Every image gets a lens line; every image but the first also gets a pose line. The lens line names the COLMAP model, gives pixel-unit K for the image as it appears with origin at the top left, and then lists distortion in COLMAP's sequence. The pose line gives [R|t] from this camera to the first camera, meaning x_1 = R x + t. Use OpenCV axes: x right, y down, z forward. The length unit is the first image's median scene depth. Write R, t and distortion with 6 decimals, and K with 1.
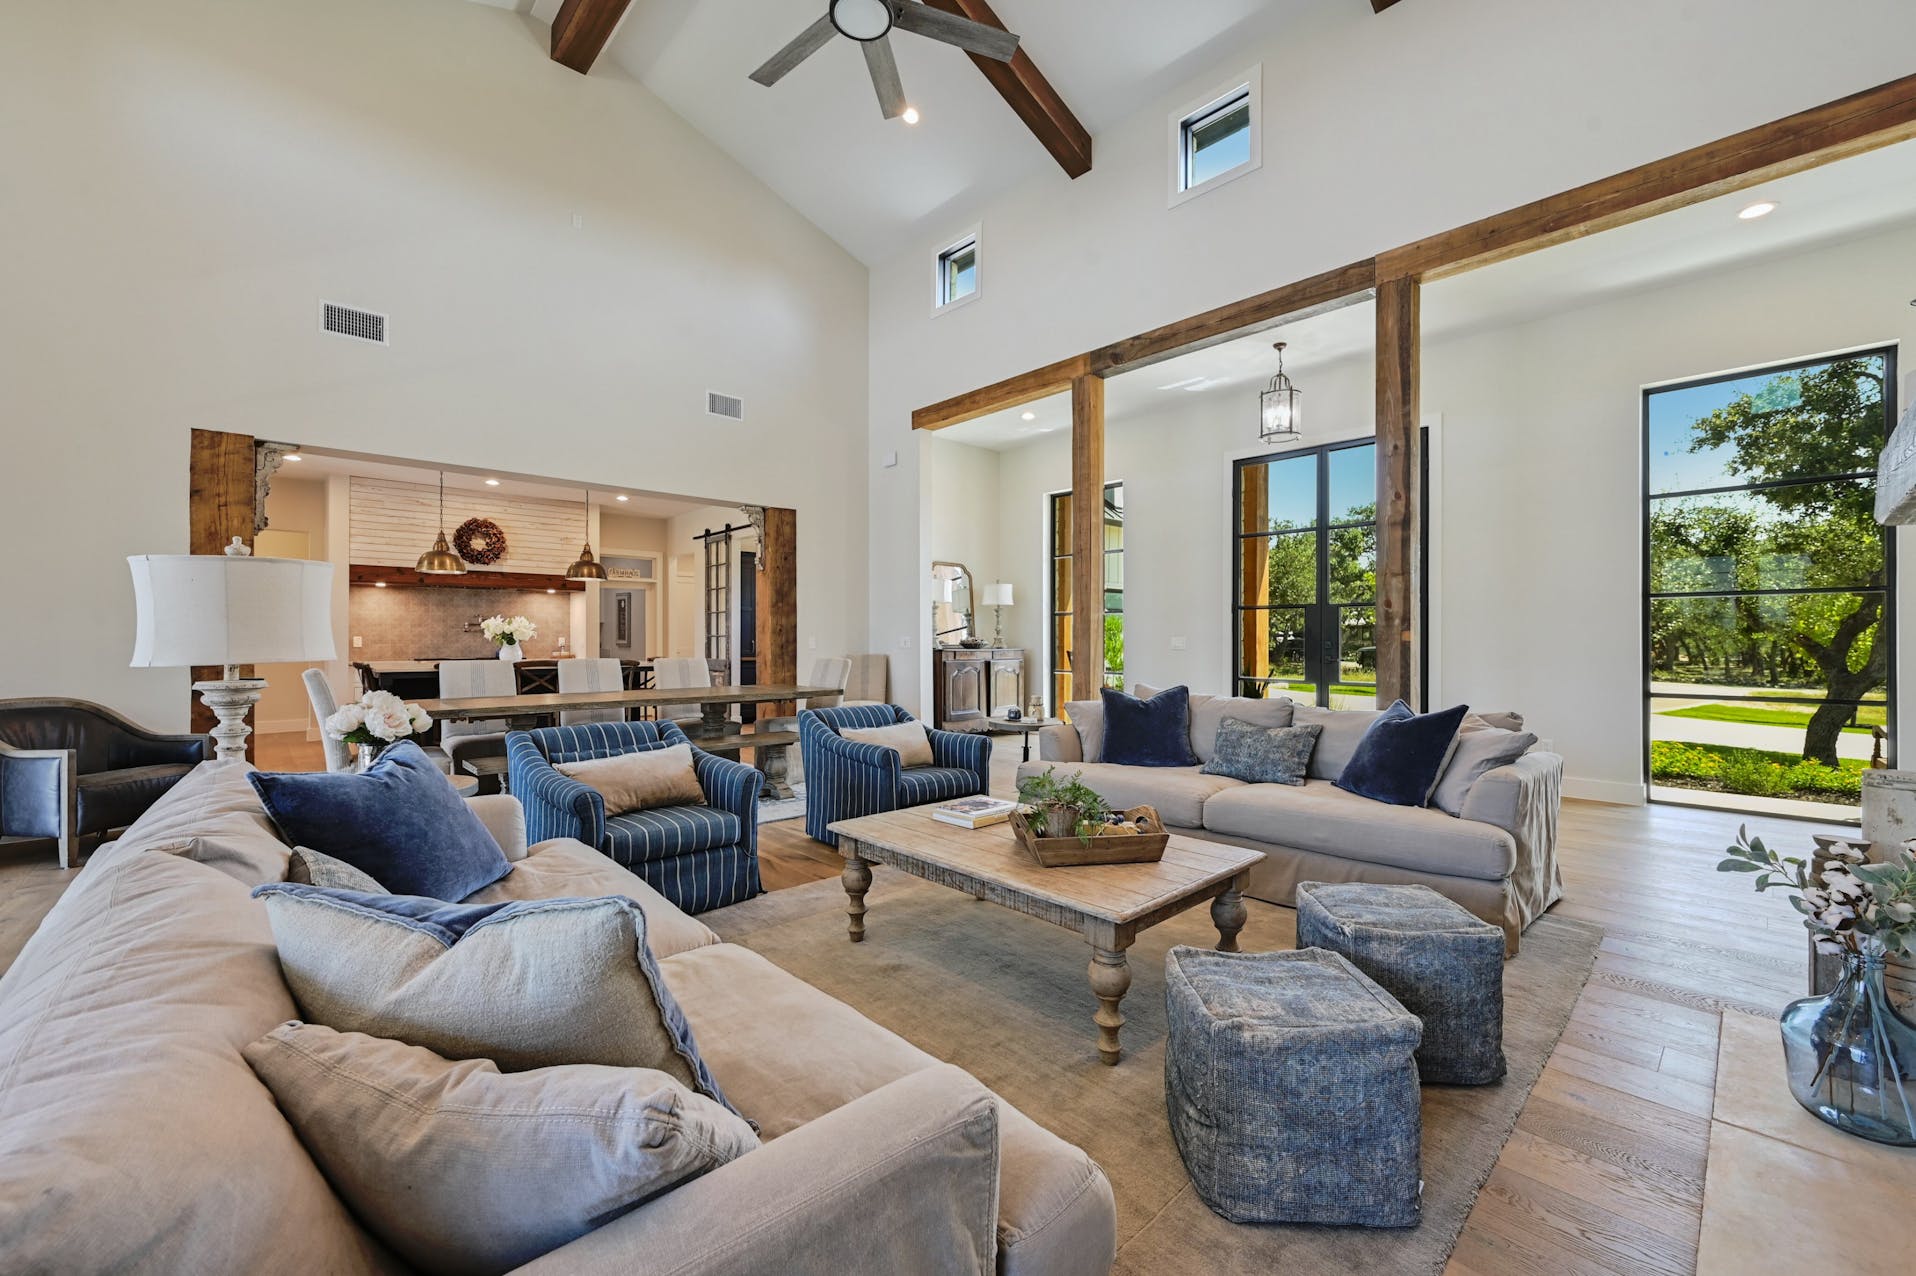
lens RADIAL K [[756.2, 0, 961.8], [0, 756.2, 635.9], [0, 0, 1]] dist [-0.000719, 0.000388]
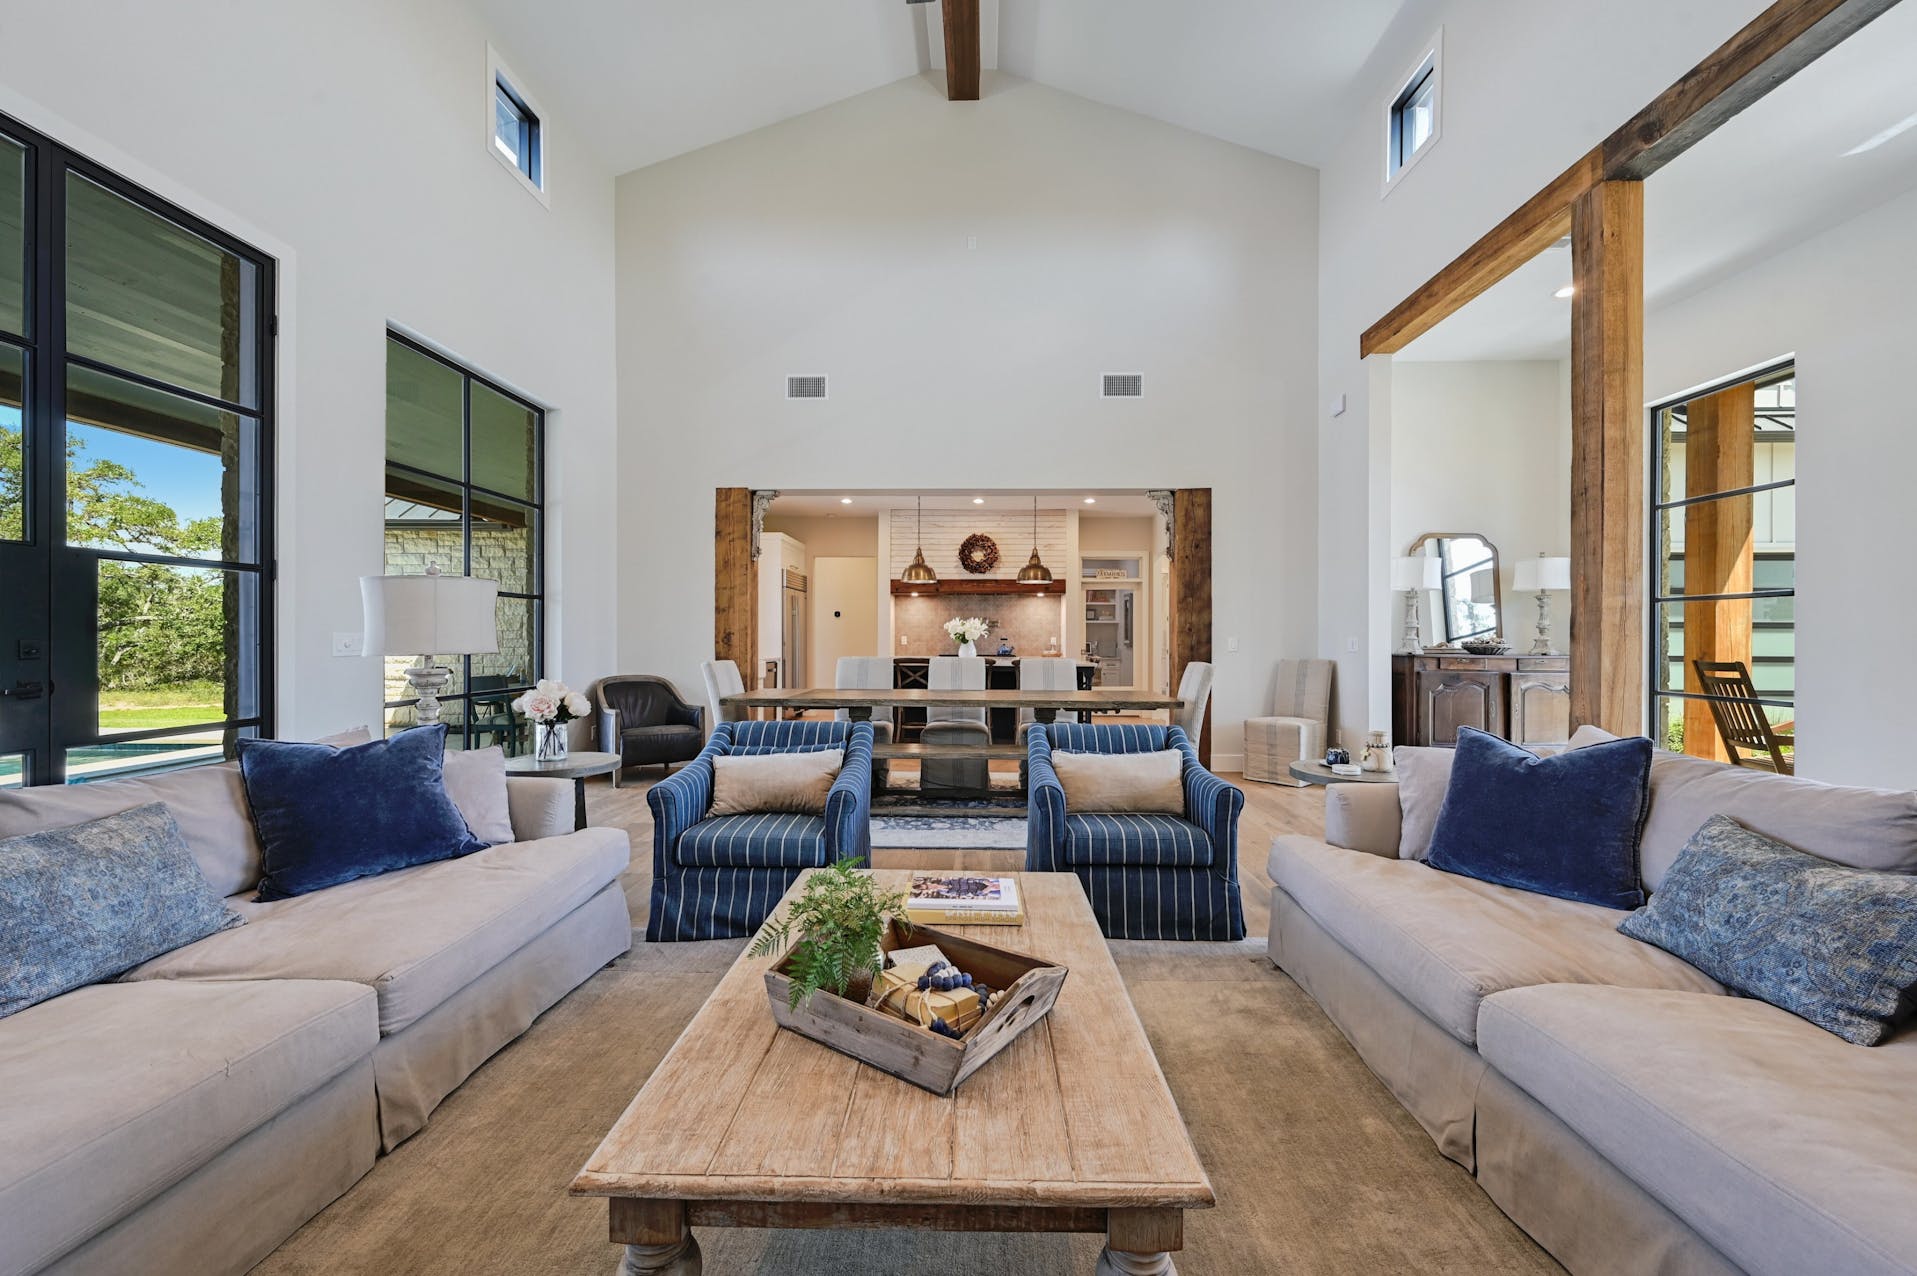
lens RADIAL K [[756.6, 0, 968.8], [0, 756.6, 636.0], [0, 0, 1]] dist [-0.000719, 0.000388]
pose [[0.710288, 0.000421, -0.703911, 0.188665], [-0.000925, 1.000000, -0.000336, 0.000562], [0.703911, 0.000890, 0.710288, 0.203815]]
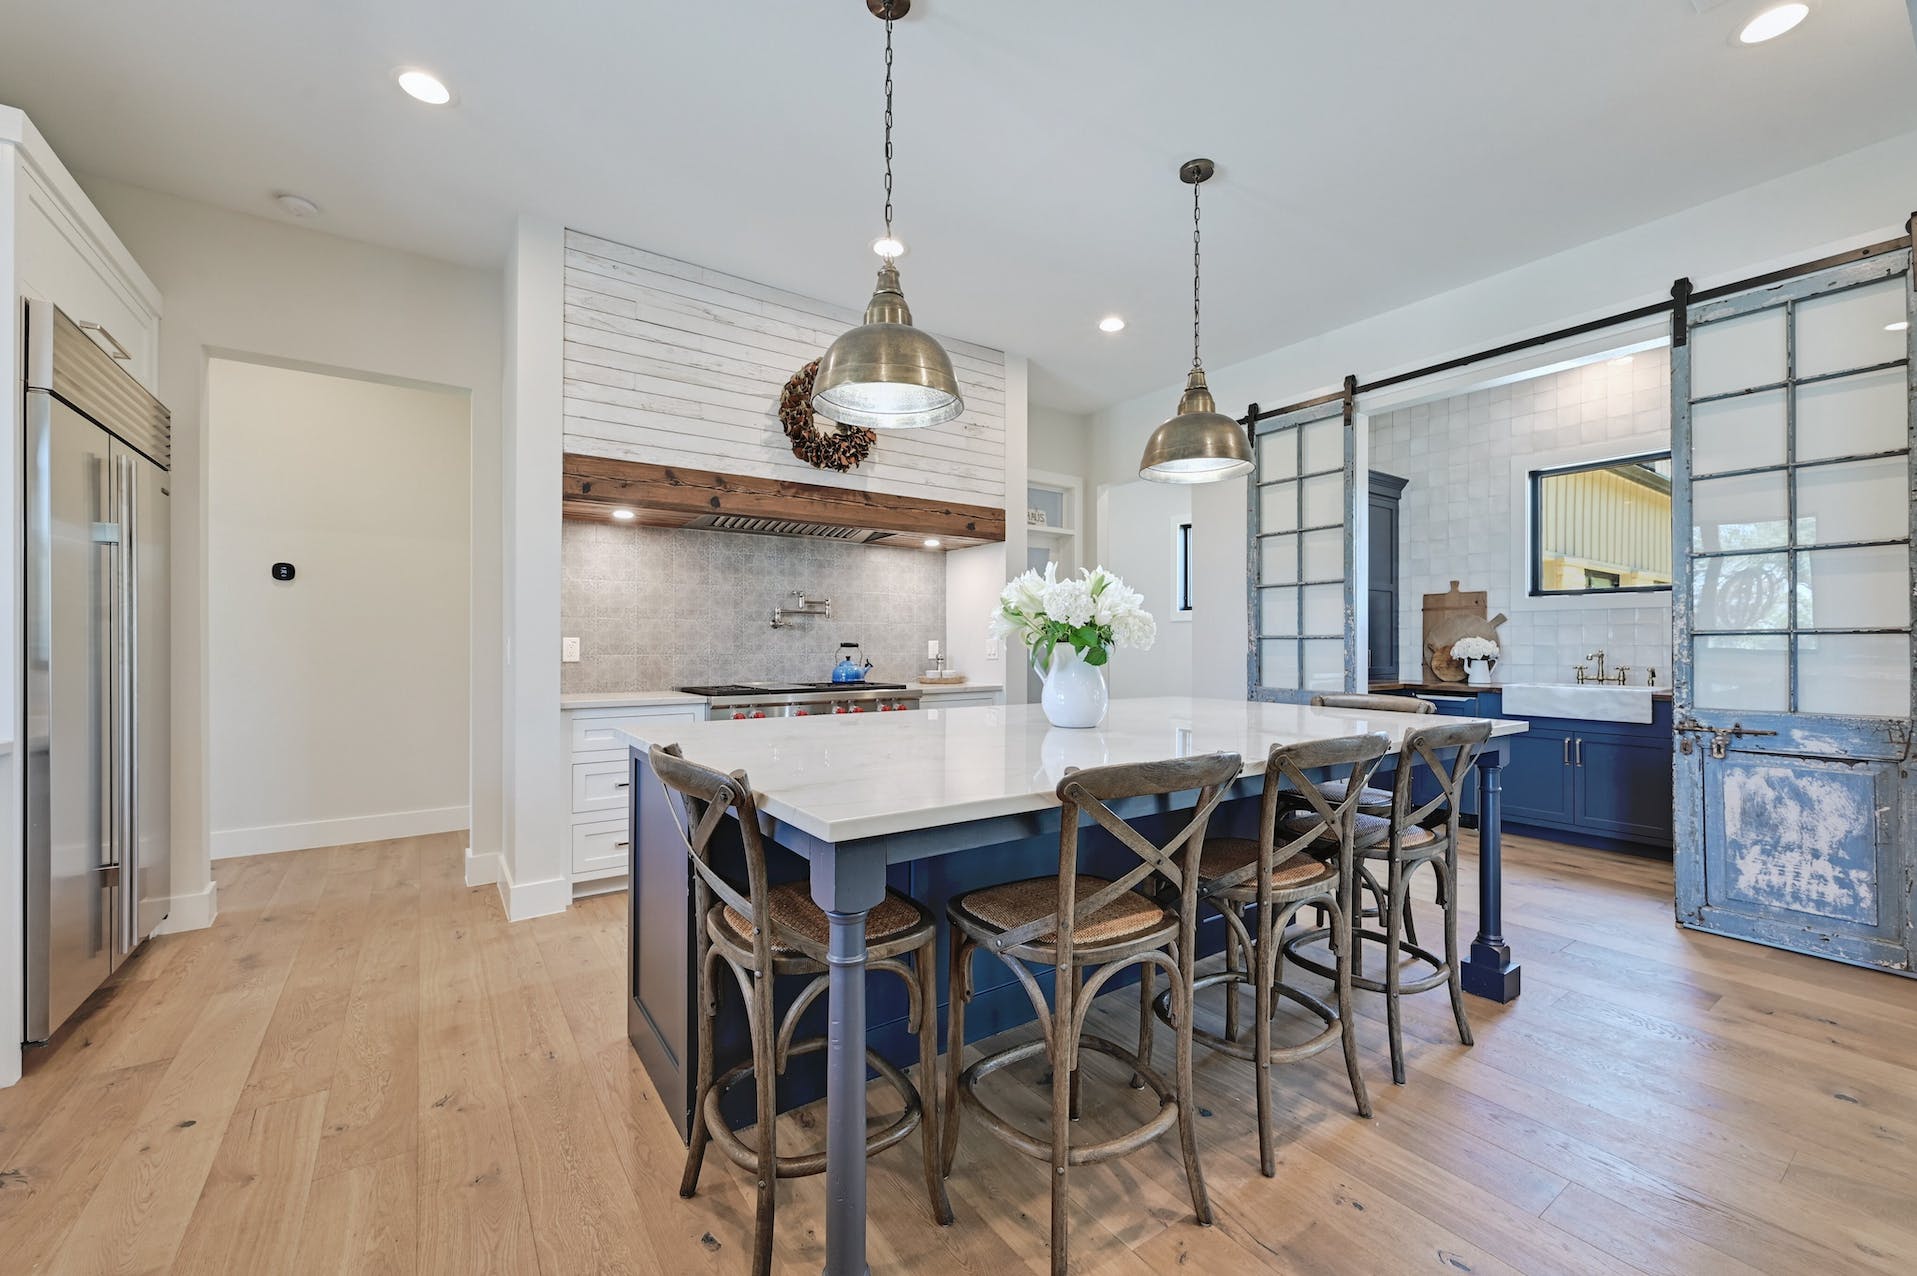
lens RADIAL K [[756.6, 0, 948.5], [0, 756.6, 638.1], [0, 0, 1]] dist [-0.000719, 0.000388]
pose [[0.987444, 0.002586, -0.157946, -0.589428], [-0.003066, 0.999991, -0.002792, 0.002017], [0.157937, 0.003241, 0.987444, 0.690089]]
